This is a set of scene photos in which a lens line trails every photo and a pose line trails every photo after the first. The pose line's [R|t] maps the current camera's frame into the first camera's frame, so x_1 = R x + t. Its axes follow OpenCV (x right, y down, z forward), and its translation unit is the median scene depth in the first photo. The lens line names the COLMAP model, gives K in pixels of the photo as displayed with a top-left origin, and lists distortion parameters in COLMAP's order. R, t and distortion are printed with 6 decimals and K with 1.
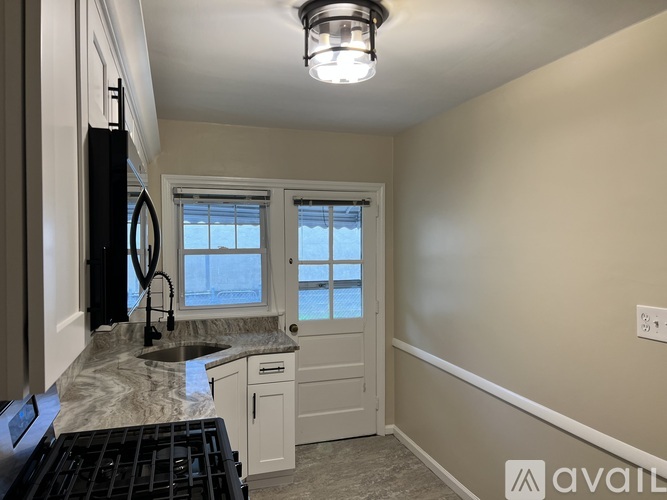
lens RADIAL K [[500.1, 0, 332.1], [0, 500.1, 247.6], [0, 0, 1]] dist [0.062399, 0.005819]
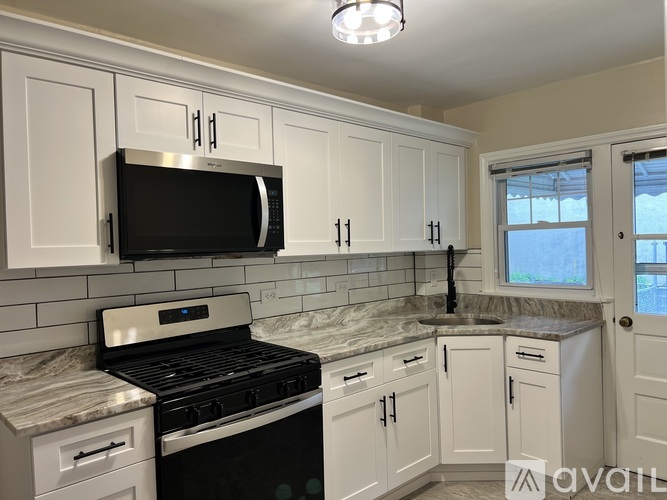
lens RADIAL K [[500.1, 0, 330.4], [0, 500.1, 252.0], [0, 0, 1]] dist [0.062399, 0.005819]
pose [[0.441767, 0.011394, -0.897057, 0.439202], [0.012441, 0.999745, 0.018825, 0.032713], [0.897043, -0.019477, 0.441513, 0.245390]]
